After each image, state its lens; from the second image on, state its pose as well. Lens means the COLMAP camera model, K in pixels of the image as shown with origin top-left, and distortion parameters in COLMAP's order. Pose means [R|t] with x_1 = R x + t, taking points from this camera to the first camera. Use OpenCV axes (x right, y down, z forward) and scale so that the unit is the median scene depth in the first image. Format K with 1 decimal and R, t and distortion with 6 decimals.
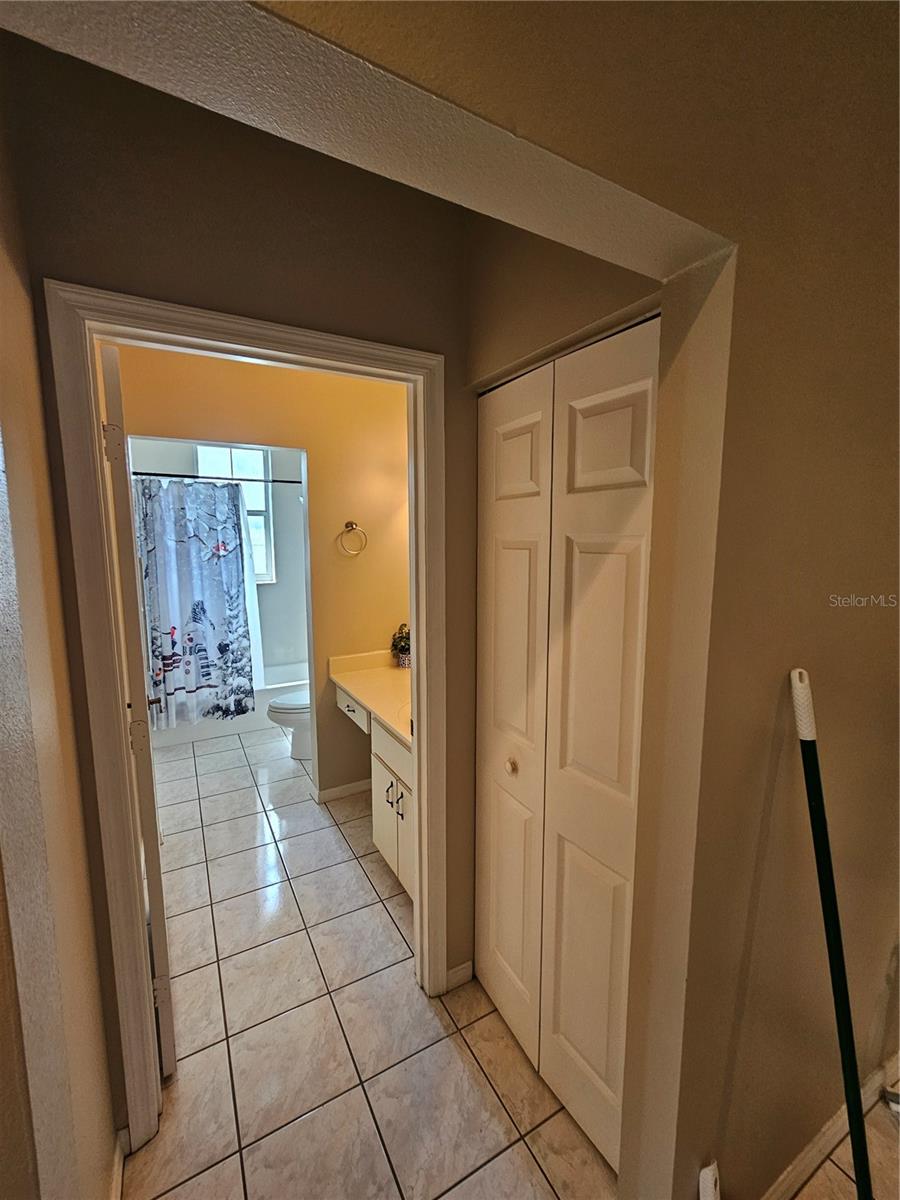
lens RADIAL K [[503.8, 0, 447.6], [0, 503.8, 601.8], [0, 0, 1]] dist [0.008798, -0.000049]
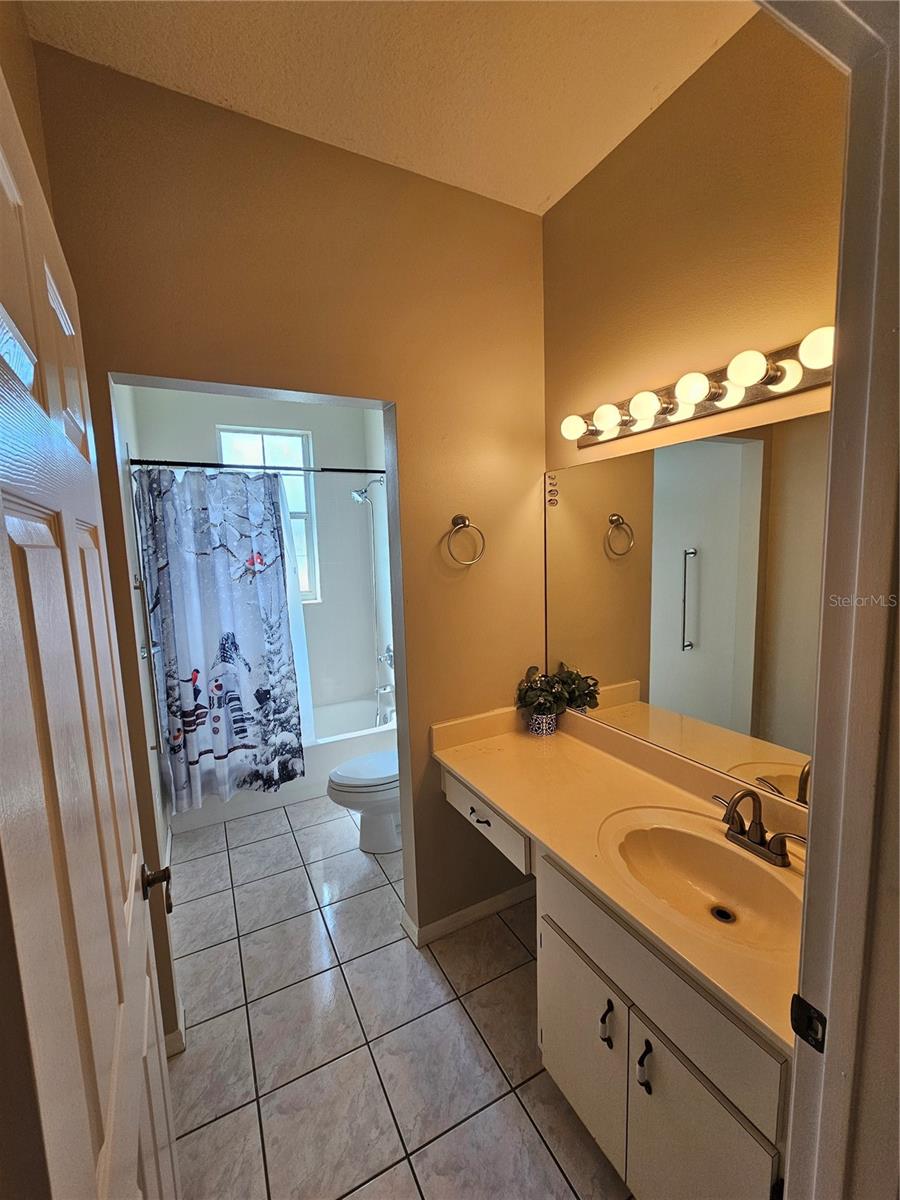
lens RADIAL K [[505.9, 0, 452.7], [0, 505.9, 601.8], [0, 0, 1]] dist [0.010381, -0.000426]
pose [[0.999184, -0.027779, -0.029319, -0.141320], [0.027551, 0.999587, -0.008169, -0.032878], [0.029534, 0.007355, 0.999537, 0.266167]]
